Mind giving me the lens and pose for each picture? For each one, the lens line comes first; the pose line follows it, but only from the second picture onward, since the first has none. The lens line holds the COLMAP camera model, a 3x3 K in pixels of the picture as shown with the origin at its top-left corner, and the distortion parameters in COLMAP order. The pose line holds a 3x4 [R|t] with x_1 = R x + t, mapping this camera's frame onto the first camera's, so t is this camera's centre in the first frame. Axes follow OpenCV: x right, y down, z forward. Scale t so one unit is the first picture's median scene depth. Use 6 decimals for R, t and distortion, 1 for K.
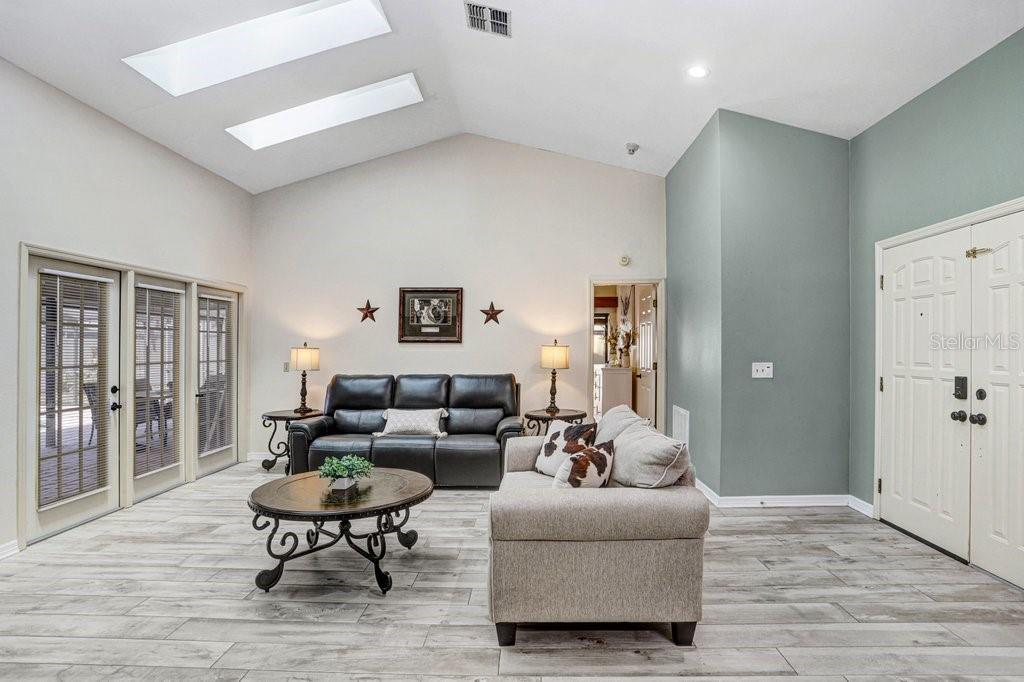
lens RADIAL K [[543.4, 0, 510.3], [0, 543.4, 347.0], [0, 0, 1]] dist [-0.036417, 0.009282]
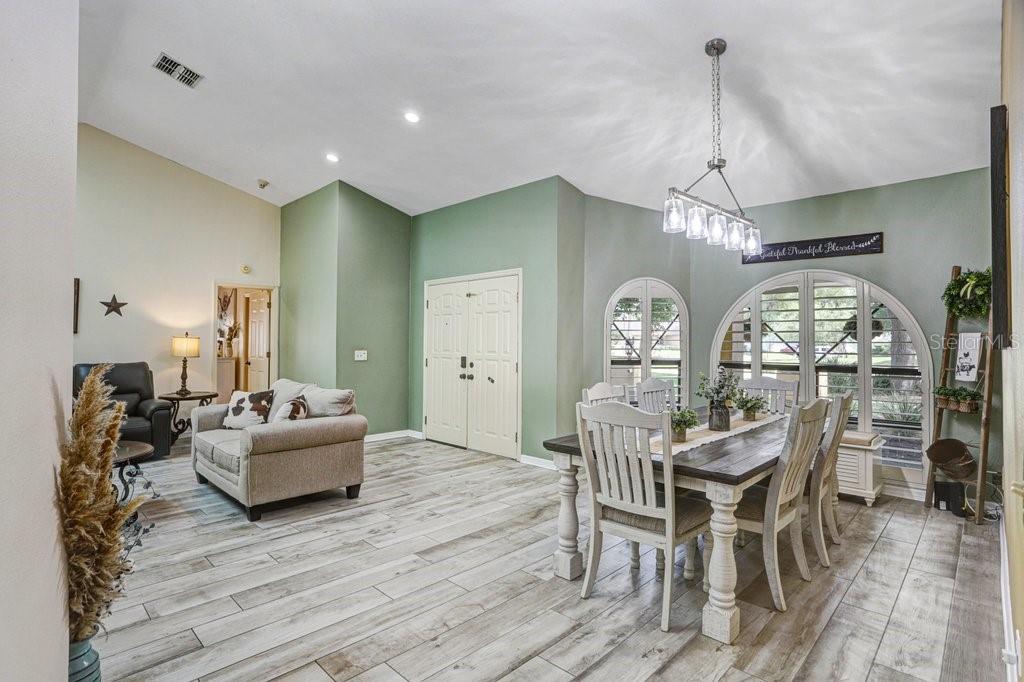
lens RADIAL K [[492.0, 0, 511.7], [0, 492.0, 341.2], [0, 0, 1]] dist [-0.001018, -0.000150]
pose [[0.676459, 0.013957, 0.736348, -0.379594], [-0.011803, 0.999897, -0.008110, 0.011609], [-0.736386, -0.003205, 0.676555, -0.369361]]
